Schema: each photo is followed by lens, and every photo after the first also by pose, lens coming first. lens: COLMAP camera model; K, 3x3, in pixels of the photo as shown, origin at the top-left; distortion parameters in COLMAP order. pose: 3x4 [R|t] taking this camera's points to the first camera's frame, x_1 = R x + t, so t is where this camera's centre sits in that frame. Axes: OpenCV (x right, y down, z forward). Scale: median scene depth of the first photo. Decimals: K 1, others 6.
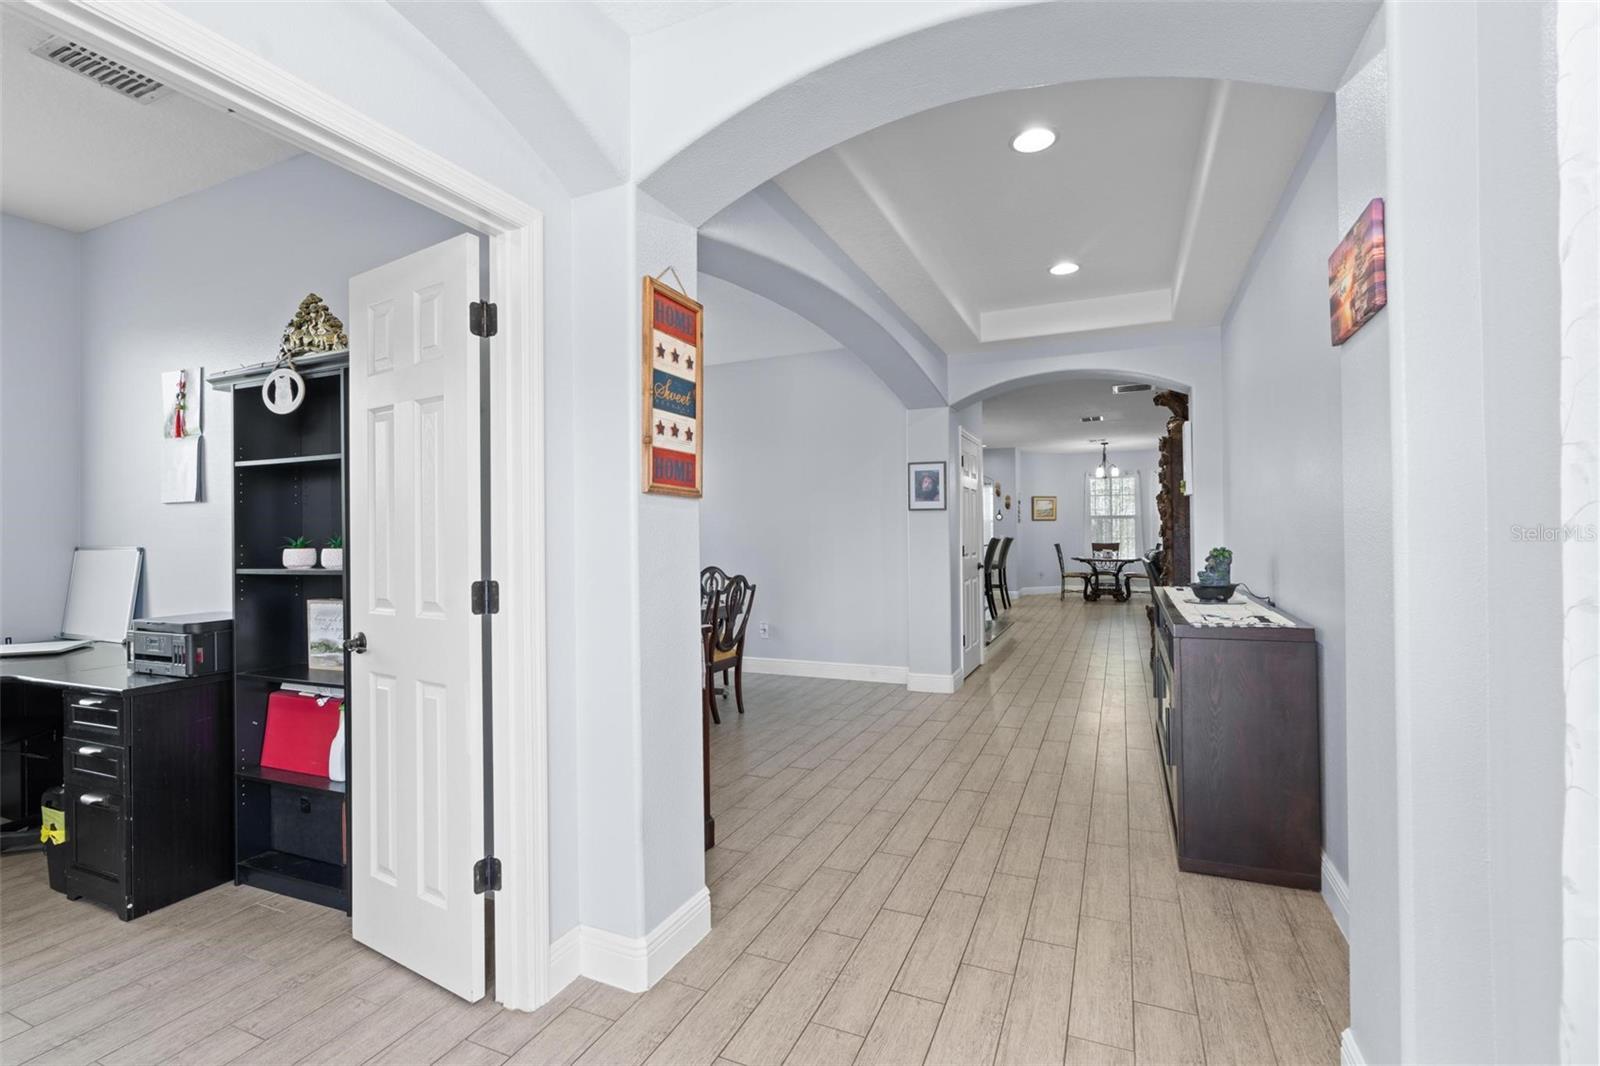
lens RADIAL K [[722.4, 0, 803.4], [0, 722.4, 535.1], [0, 0, 1]] dist [0.000454, 0.000004]
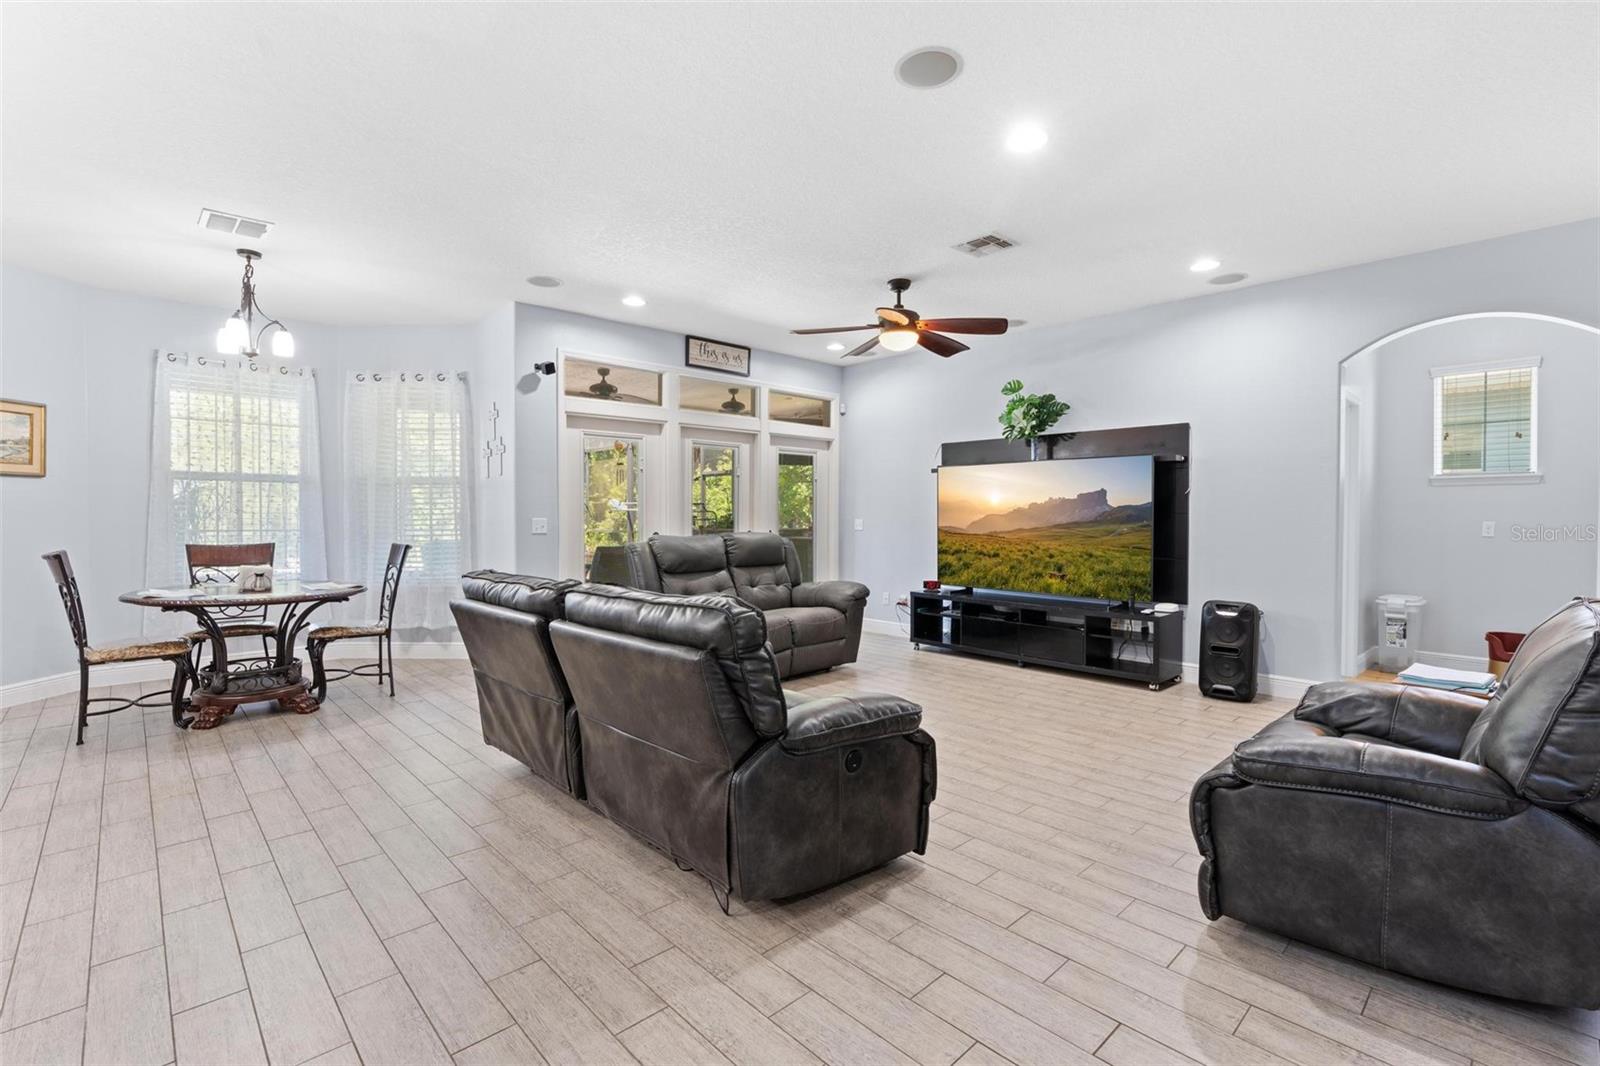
lens RADIAL K [[722.4, 0, 827.4], [0, 722.4, 524.0], [0, 0, 1]] dist [0.000454, 0.000004]
pose [[0.384008, -0.000262, 0.923330, 0.223235], [-0.008368, 0.999958, 0.003764, -0.004030], [-0.923292, -0.009172, 0.383989, 0.667018]]
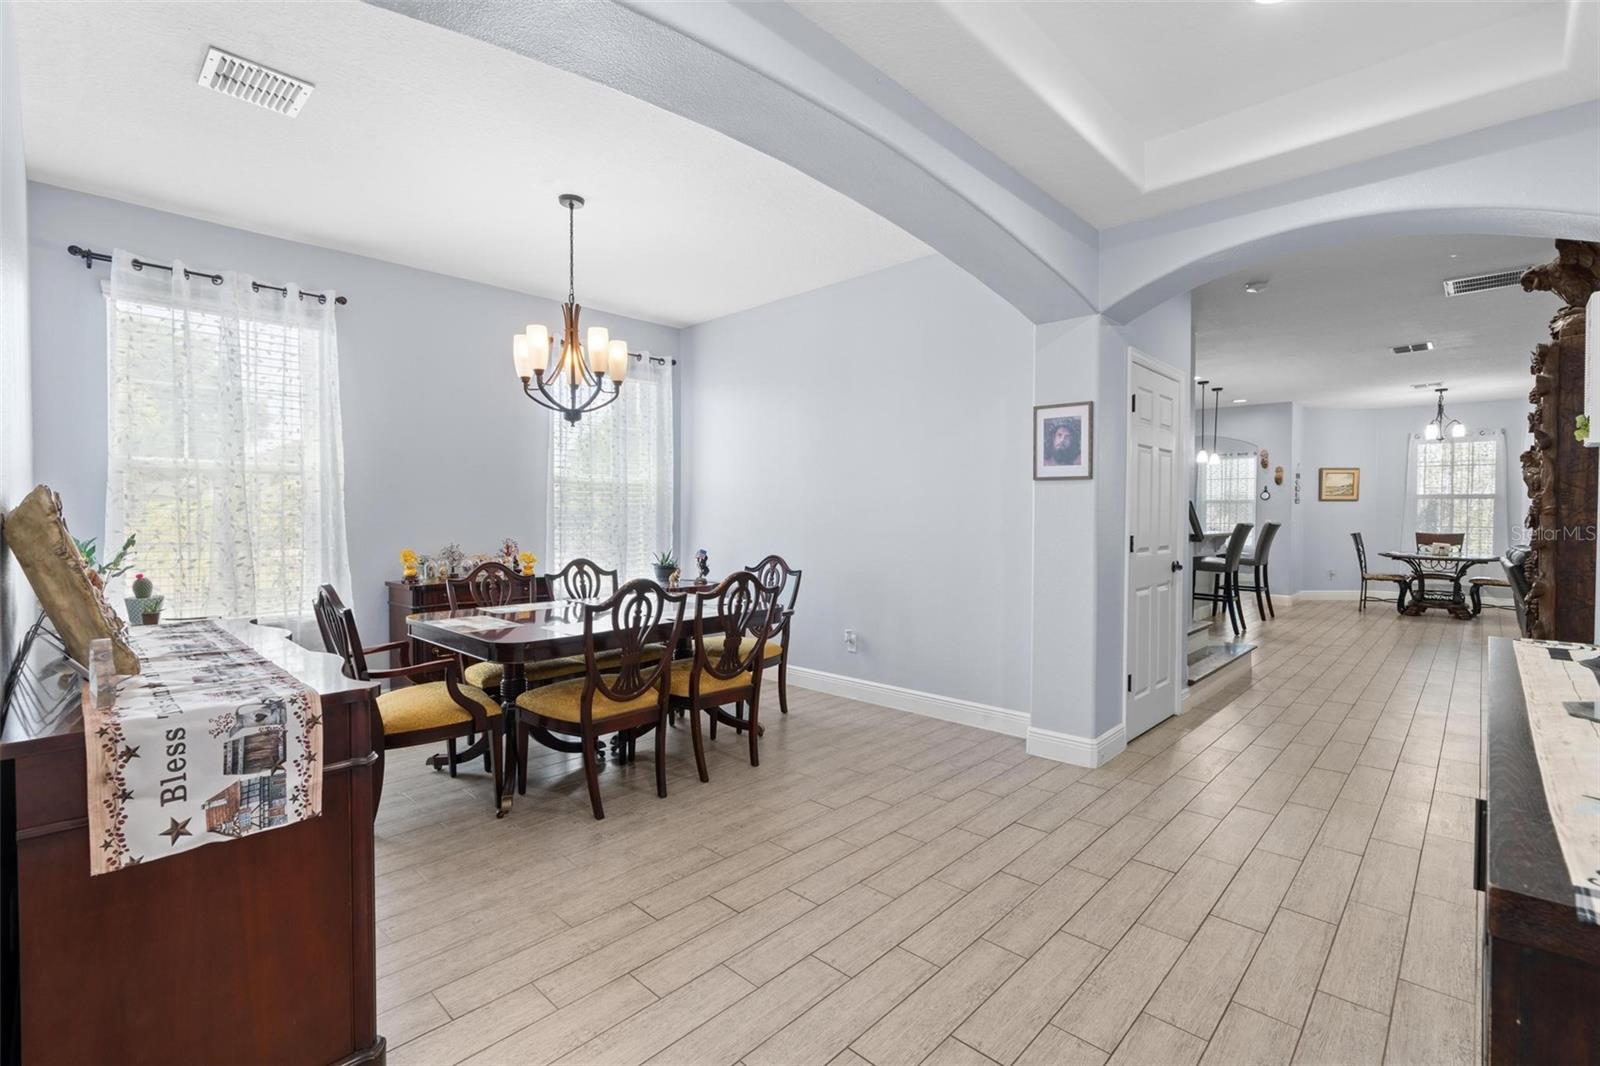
lens RADIAL K [[722.4, 0, 795.9], [0, 722.4, 531.7], [0, 0, 1]] dist [0.000454, 0.000004]
pose [[0.940653, 0.022790, -0.338604, 0.076076], [-0.014487, 0.999530, 0.027030, -0.000921], [0.339061, -0.020521, 0.940541, 0.142253]]
